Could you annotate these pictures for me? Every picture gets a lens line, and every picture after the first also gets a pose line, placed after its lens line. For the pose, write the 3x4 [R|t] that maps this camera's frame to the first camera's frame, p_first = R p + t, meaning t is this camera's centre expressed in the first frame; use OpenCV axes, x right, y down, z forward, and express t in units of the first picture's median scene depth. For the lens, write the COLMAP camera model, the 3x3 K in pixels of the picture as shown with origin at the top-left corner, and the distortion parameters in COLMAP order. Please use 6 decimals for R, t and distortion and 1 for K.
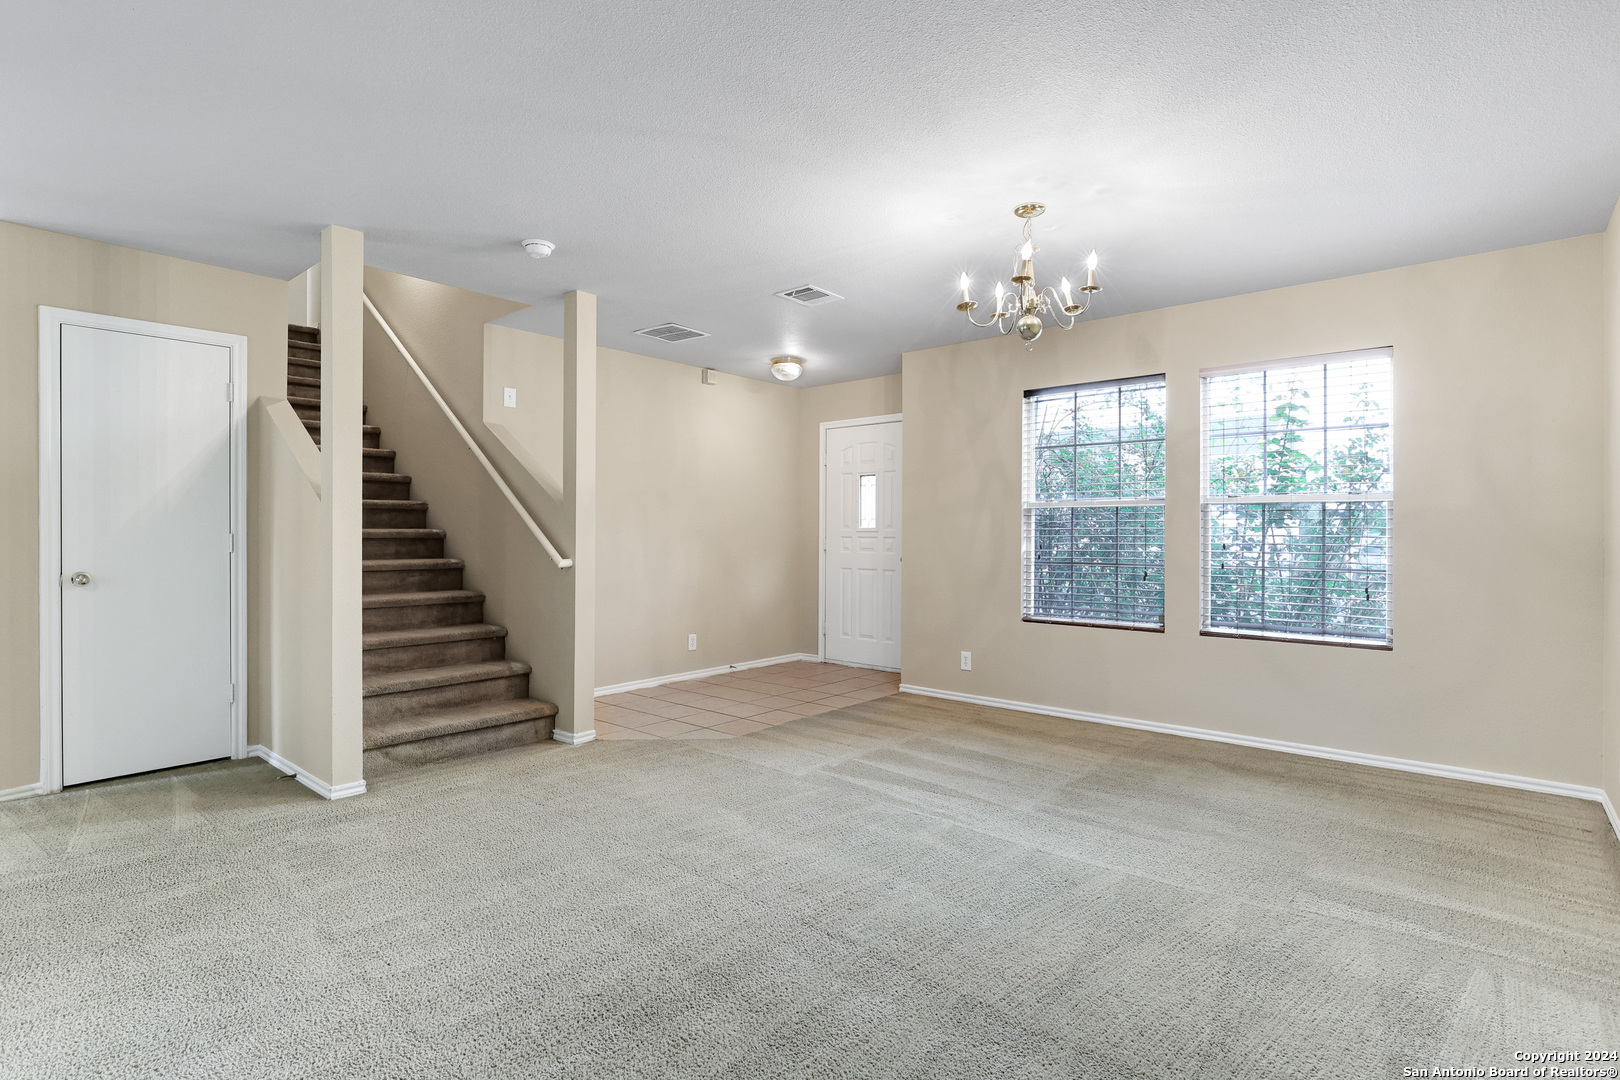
lens RADIAL K [[788.9, 0, 813.6], [0, 788.9, 532.0], [0, 0, 1]] dist [-0.014993, -0.000165]
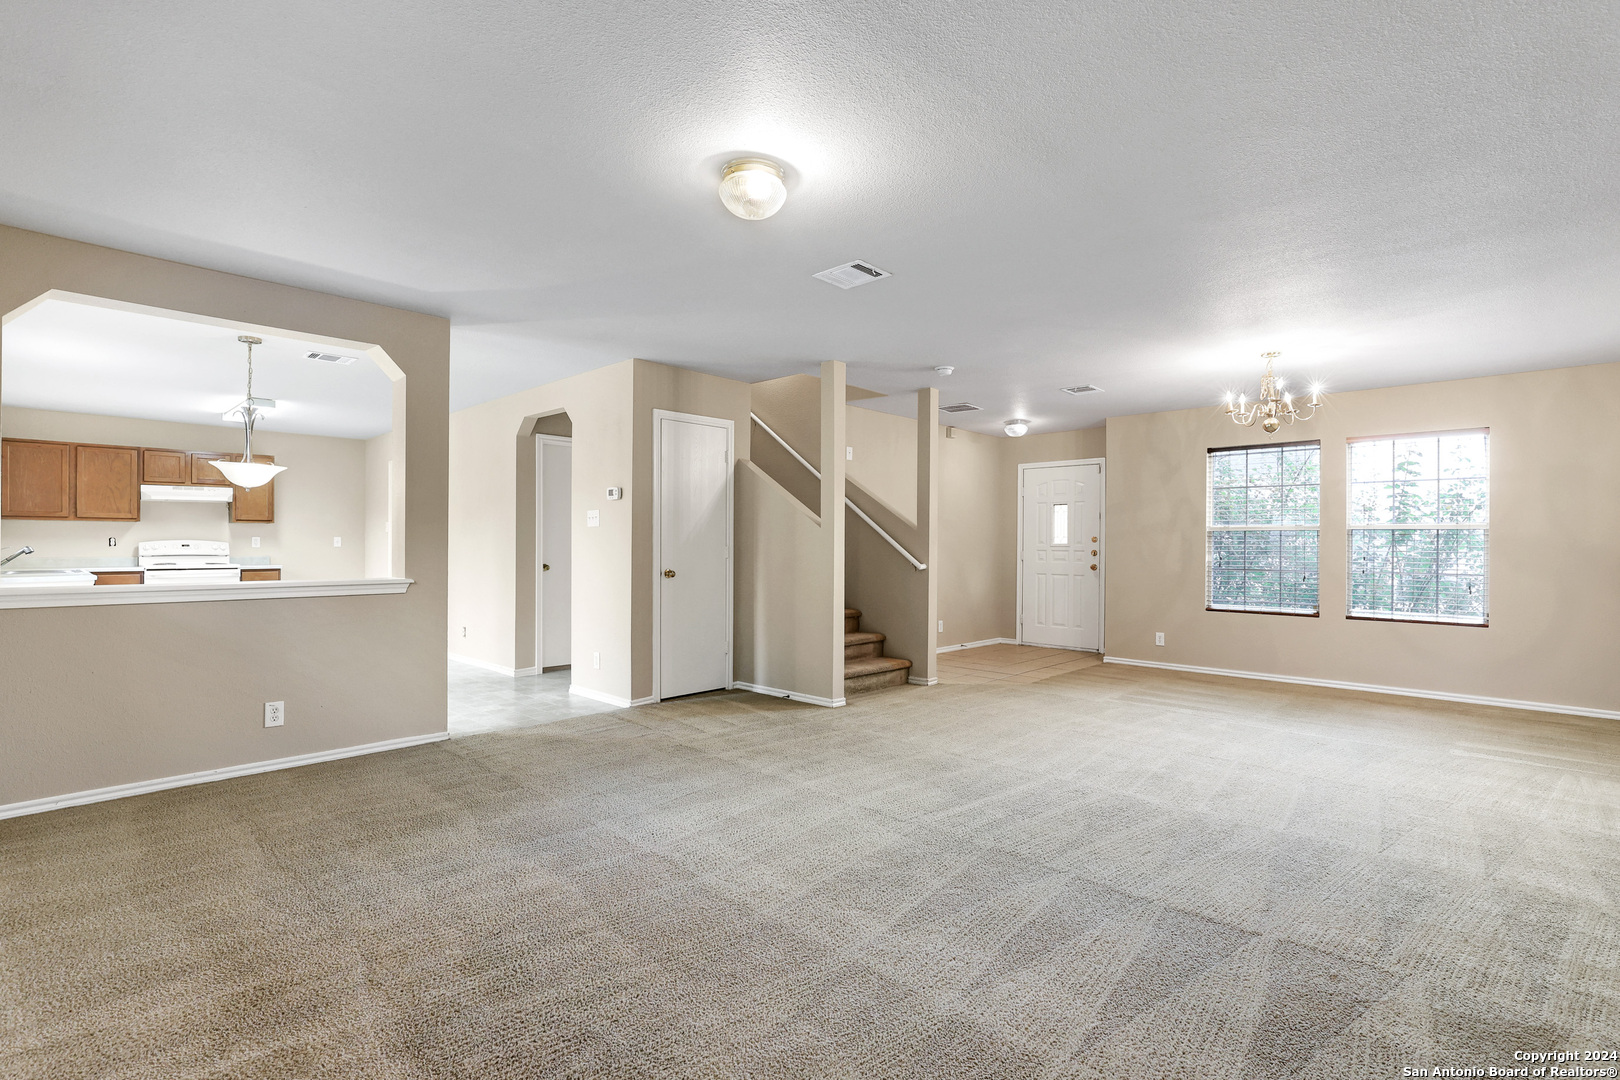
lens RADIAL K [[743.9, 0, 818.2], [0, 743.9, 541.9], [0, 0, 1]] dist [-0.019601, 0.005912]
pose [[0.998754, 0.005593, -0.049586, -0.436793], [-0.005795, 0.999975, -0.003940, -0.001472], [0.049563, 0.004222, 0.998762, -0.438186]]
